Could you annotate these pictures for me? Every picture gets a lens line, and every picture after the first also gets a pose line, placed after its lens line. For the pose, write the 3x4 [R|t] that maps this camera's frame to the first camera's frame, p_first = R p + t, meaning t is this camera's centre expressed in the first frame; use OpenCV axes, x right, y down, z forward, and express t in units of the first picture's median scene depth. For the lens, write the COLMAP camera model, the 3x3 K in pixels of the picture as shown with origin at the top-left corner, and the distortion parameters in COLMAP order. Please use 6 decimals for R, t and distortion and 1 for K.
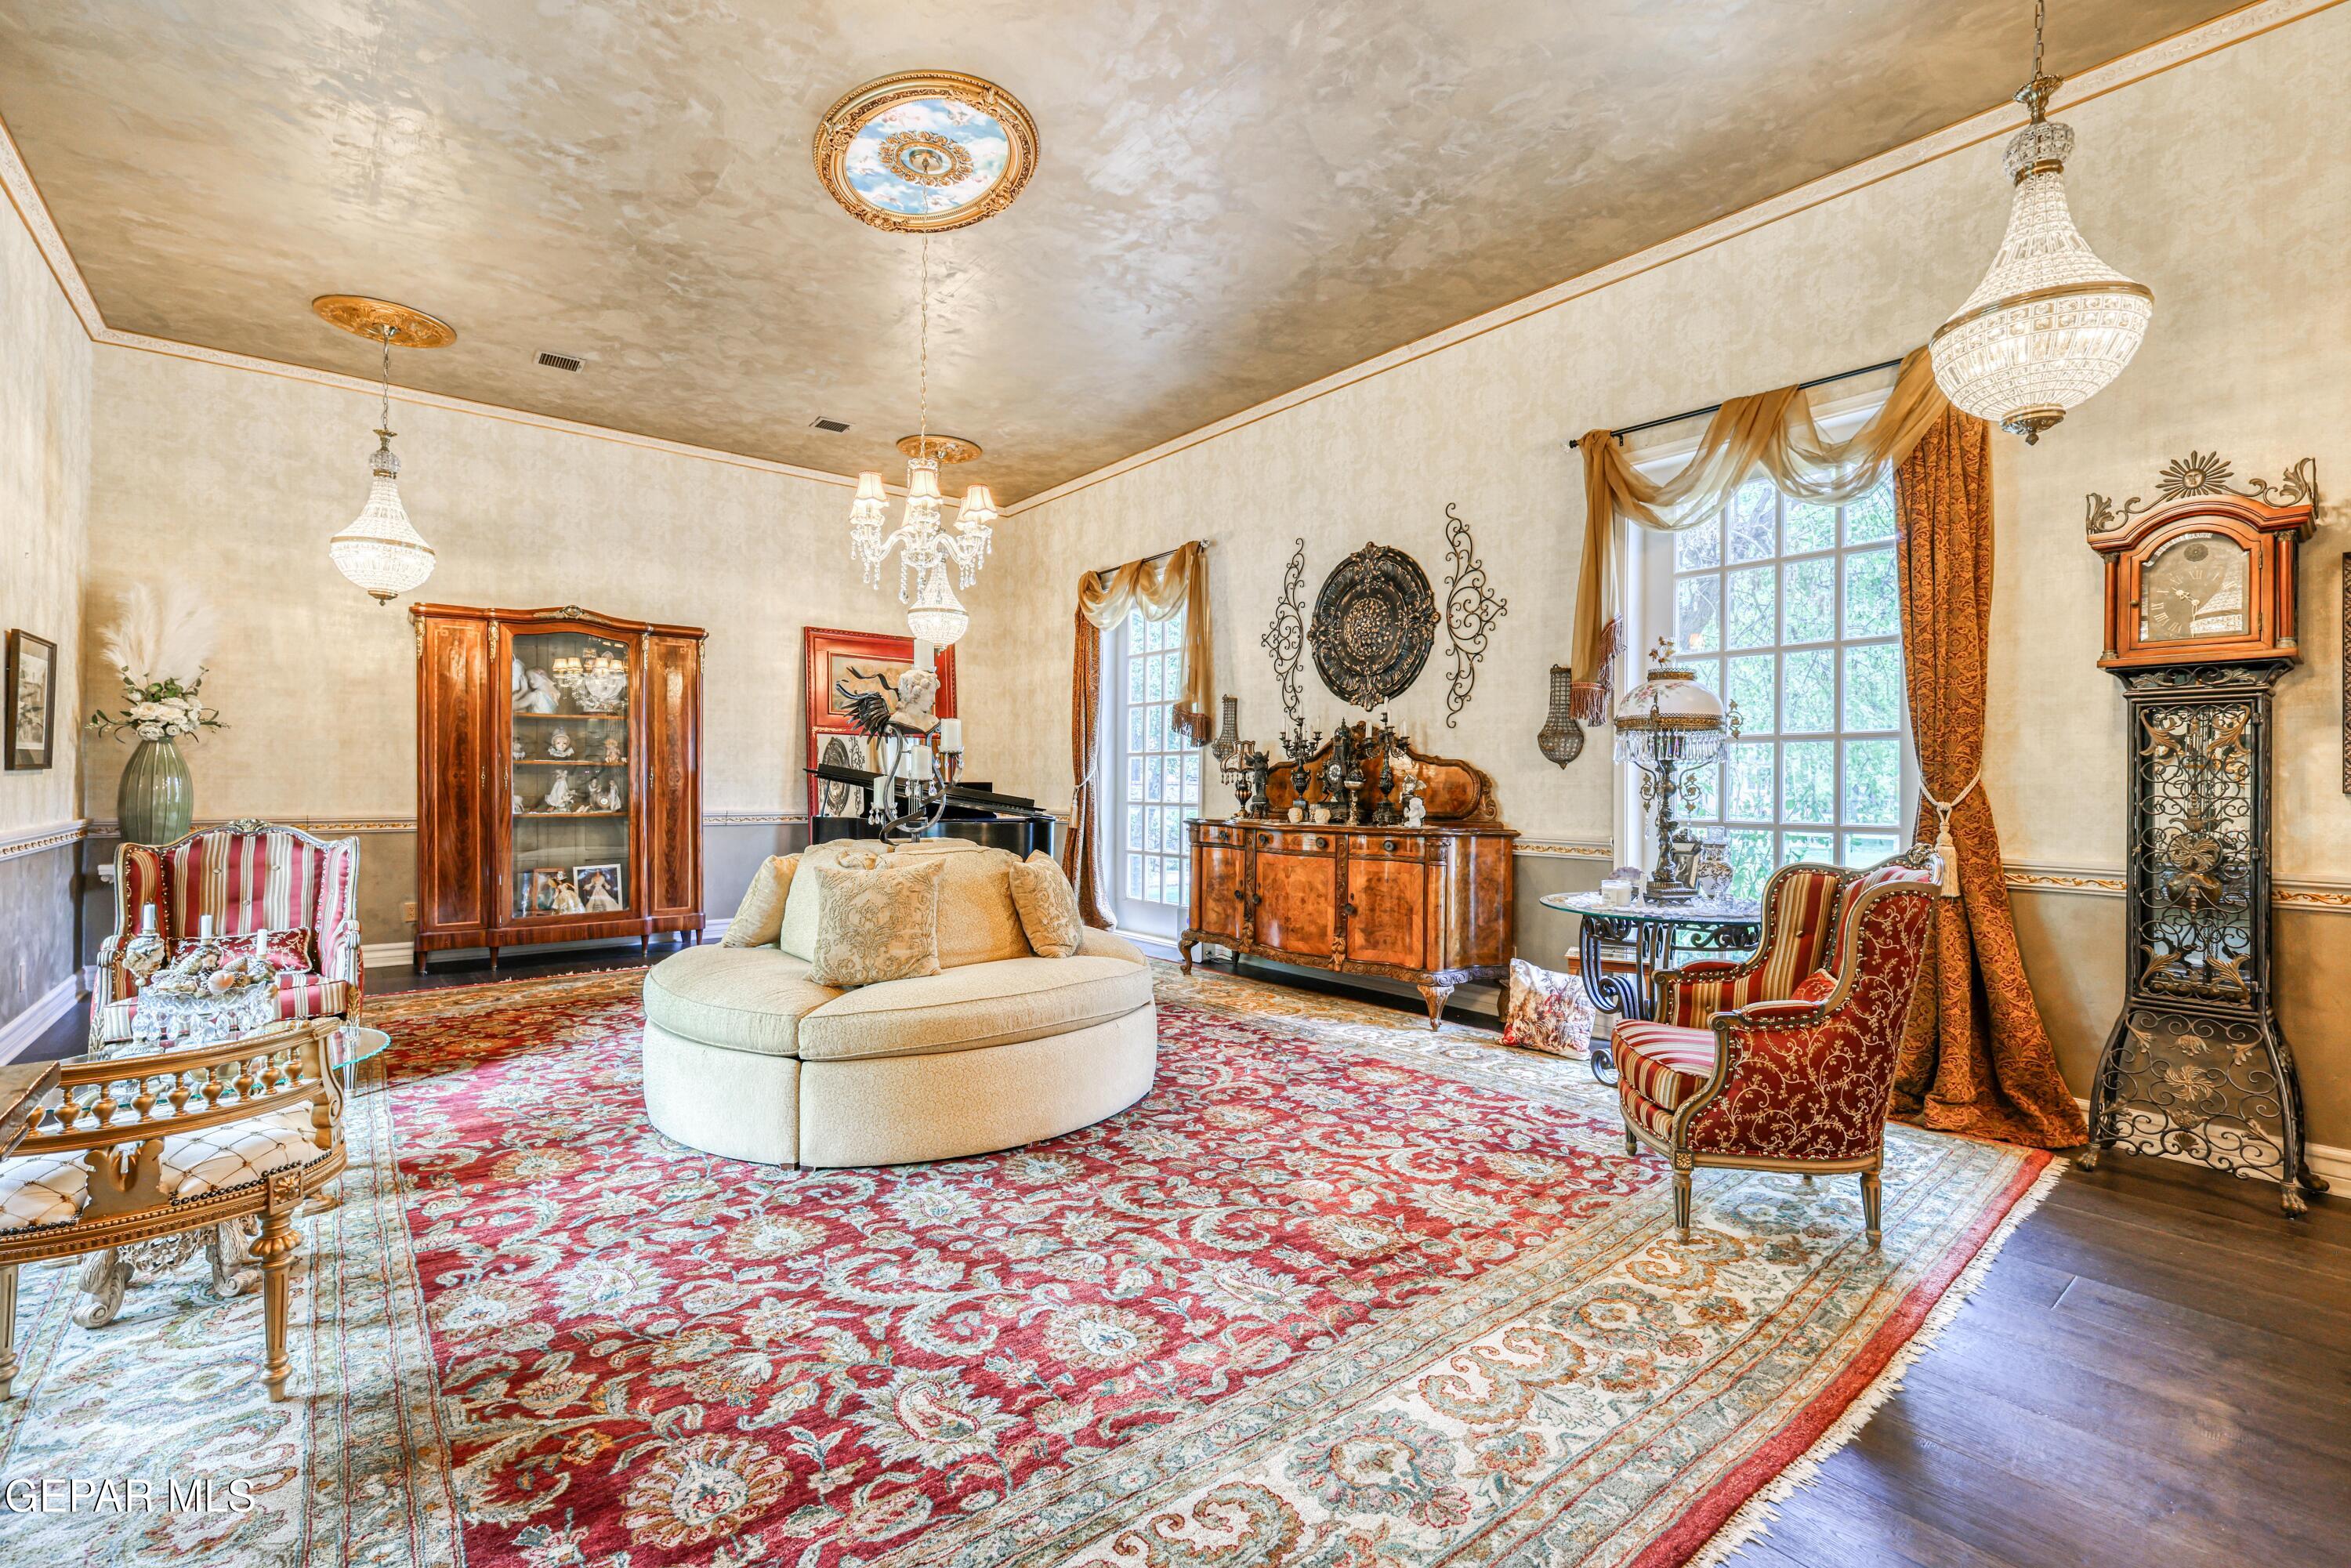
lens RADIAL K [[1027.4, 0, 1178.6], [0, 1027.4, 783.3], [0, 0, 1]] dist [0.002892, 0.000124]
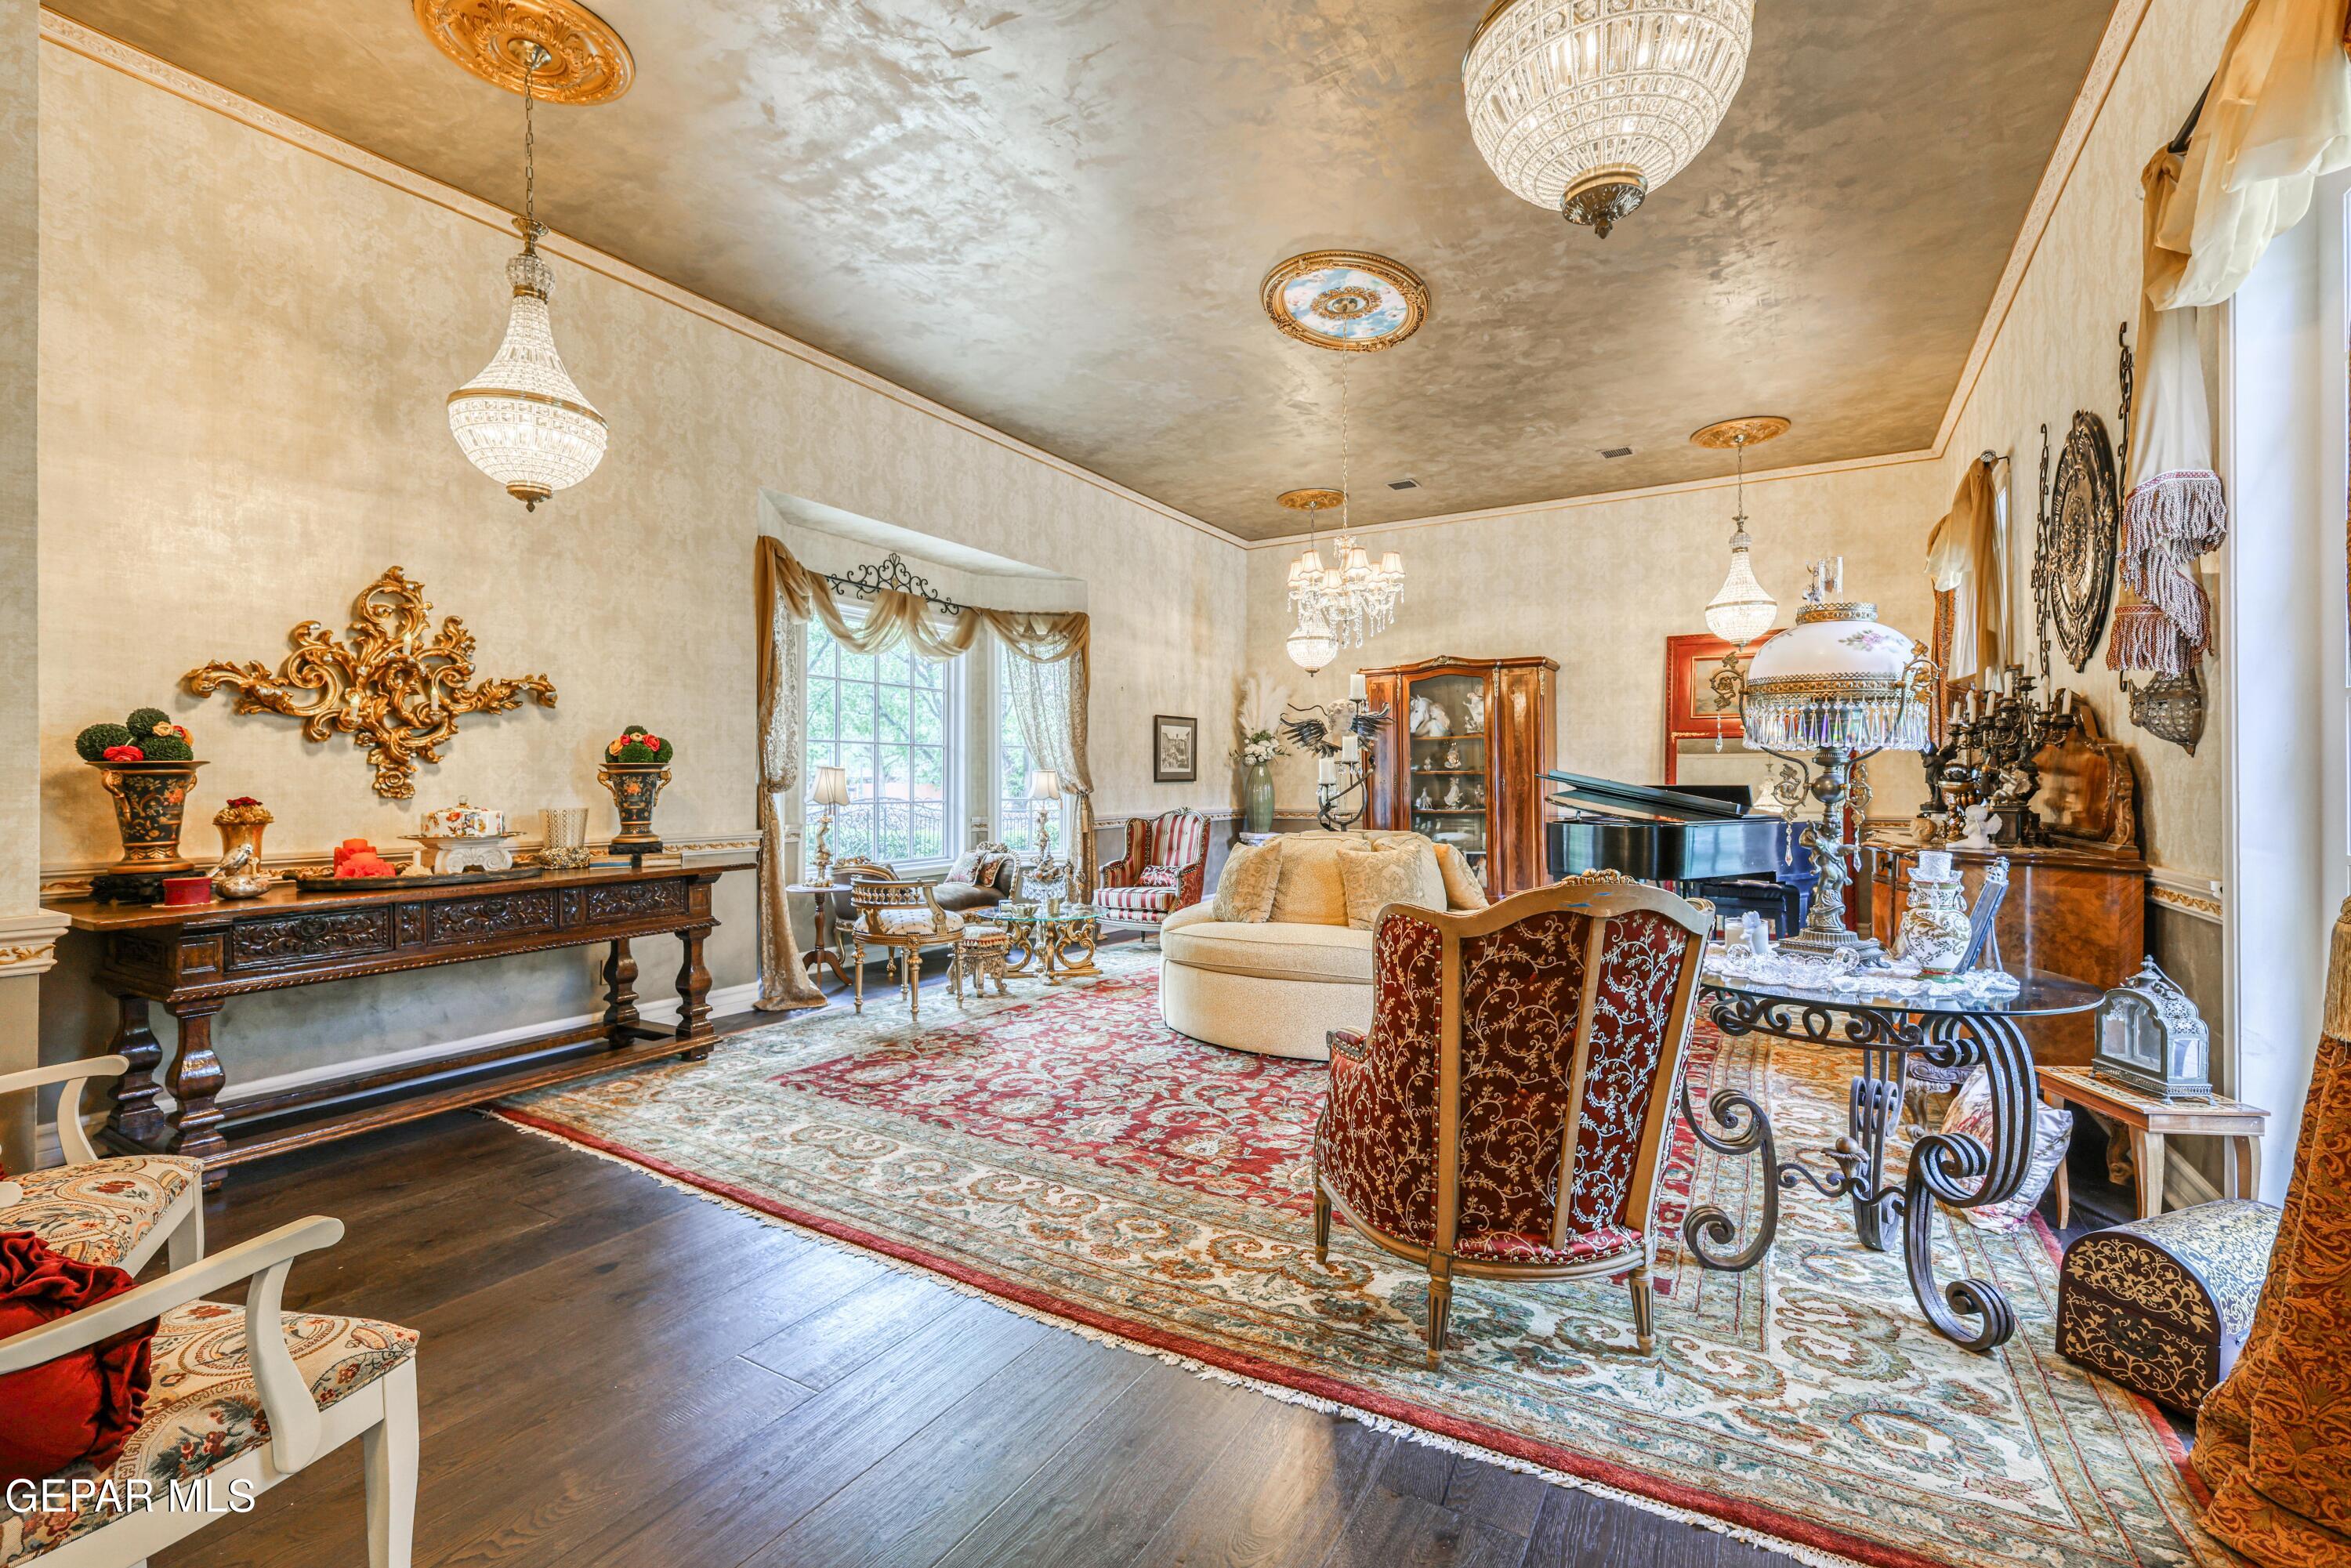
lens RADIAL K [[1027.4, 0, 1176.4], [0, 1027.4, 785.7], [0, 0, 1]] dist [0.002892, 0.000124]
pose [[0.334321, -0.005698, -0.942442, 0.870730], [0.003035, 0.999983, -0.004969, 0.004470], [0.942454, -0.001199, 0.334333, 0.355238]]
